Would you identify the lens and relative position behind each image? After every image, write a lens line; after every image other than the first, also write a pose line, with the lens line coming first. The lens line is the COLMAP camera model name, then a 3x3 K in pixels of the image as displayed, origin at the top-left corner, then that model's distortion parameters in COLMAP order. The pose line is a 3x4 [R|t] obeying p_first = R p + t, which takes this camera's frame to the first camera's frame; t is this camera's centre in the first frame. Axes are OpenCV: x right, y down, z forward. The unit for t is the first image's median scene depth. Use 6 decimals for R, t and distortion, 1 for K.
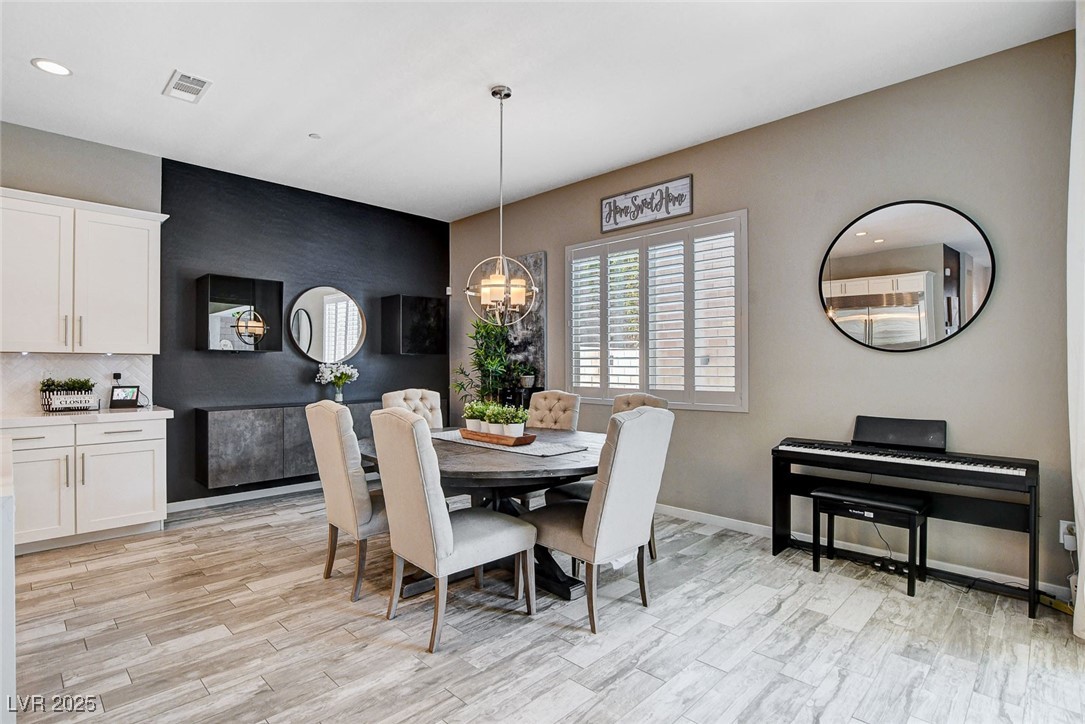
lens RADIAL K [[537.4, 0, 540.3], [0, 537.4, 360.5], [0, 0, 1]] dist [-0.023245, 0.003914]
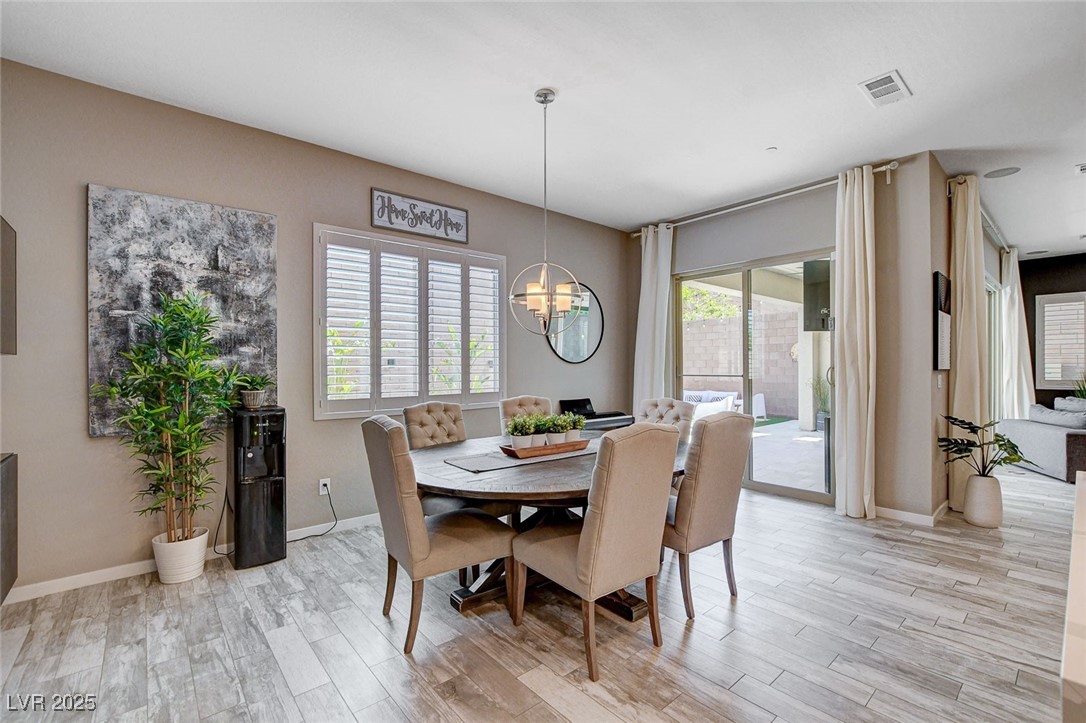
lens RADIAL K [[480.2, 0, 546.3], [0, 480.2, 363.6], [0, 0, 1]] dist [-0.019978, 0.003246]
pose [[0.072757, 0.004581, 0.997339, -0.769281], [-0.003863, 0.999983, -0.004311, -0.005747], [-0.997342, -0.003539, 0.072774, 0.757143]]
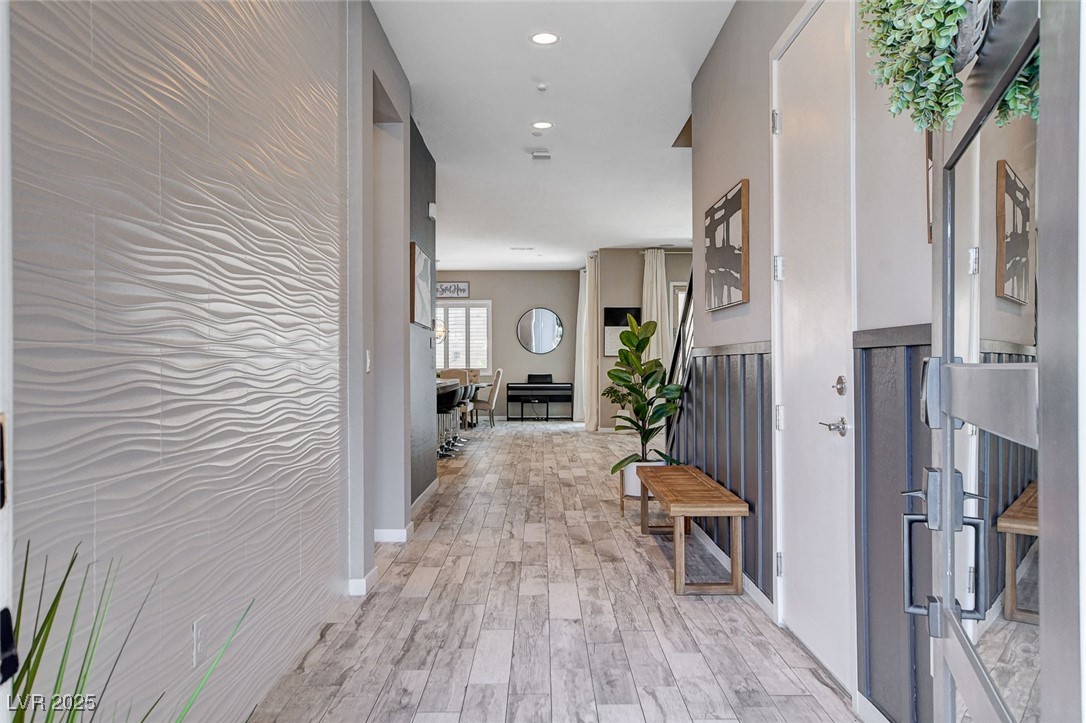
lens RADIAL K [[832.3, 0, 545.0], [0, 832.3, 361.7], [0, 0, 1]] dist [-0.003052, -0.000021]
pose [[0.705183, 0.000639, 0.709025, -2.246199], [-0.002451, 0.999996, 0.001537, 0.018090], [-0.709021, -0.002822, 0.705182, -2.013452]]
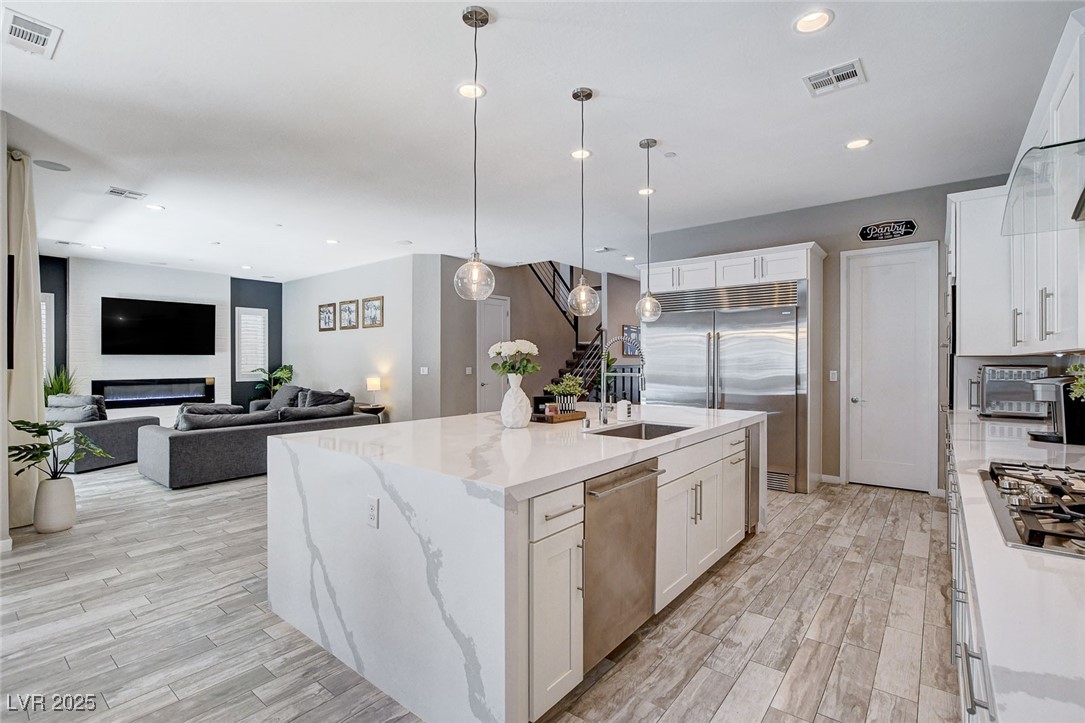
lens RADIAL K [[496.3, 0, 546.8], [0, 496.3, 365.0], [0, 0, 1]] dist [-0.015505, 0.002116]
pose [[-0.993983, 0.003854, -0.109464, -0.607348], [0.003740, 0.999992, 0.001243, -0.005044], [0.109468, 0.000826, -0.993990, 0.980699]]
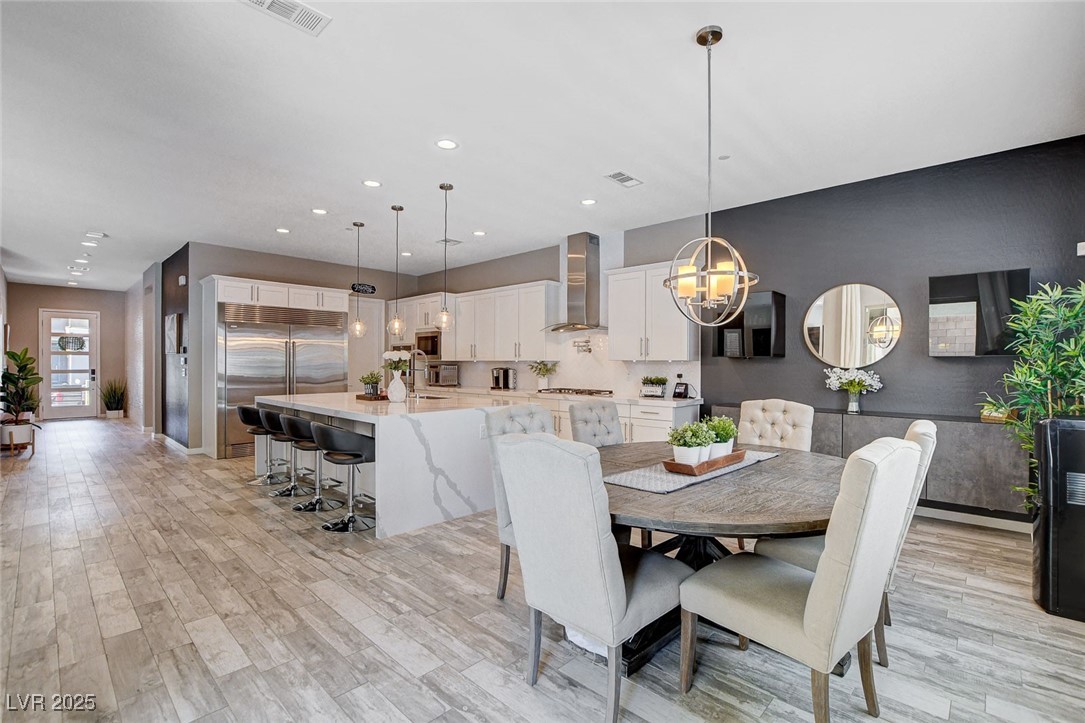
lens RADIAL K [[479.8, 0, 541.8], [0, 479.8, 365.6], [0, 0, 1]] dist [-0.019978, 0.003246]
pose [[0.025046, 0.003828, -0.999679, 0.516489], [0.005039, 0.999979, 0.003955, -0.006727], [0.999674, -0.005136, 0.025026, 0.591129]]
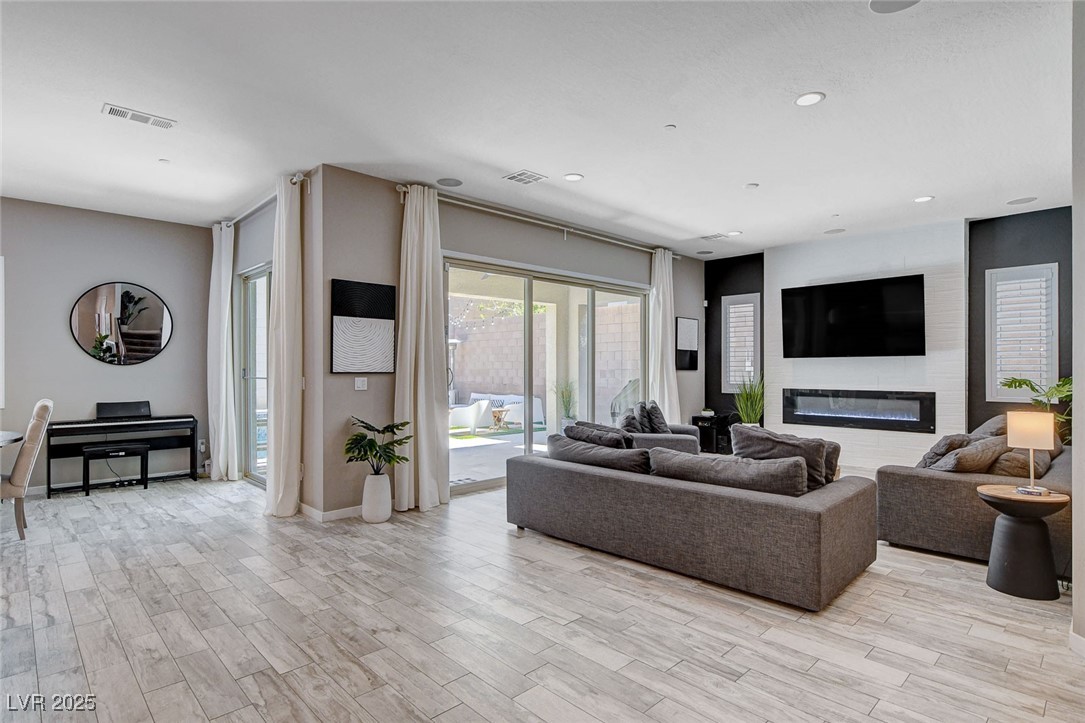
lens RADIAL K [[559.5, 0, 550.4], [0, 559.5, 365.2], [0, 0, 1]] dist [-0.009353, 0.000303]
pose [[0.018466, 0.004847, 0.999818, -0.918948], [-0.005613, 0.999973, -0.004744, -0.012170], [-0.999814, -0.005525, 0.018493, -0.372959]]
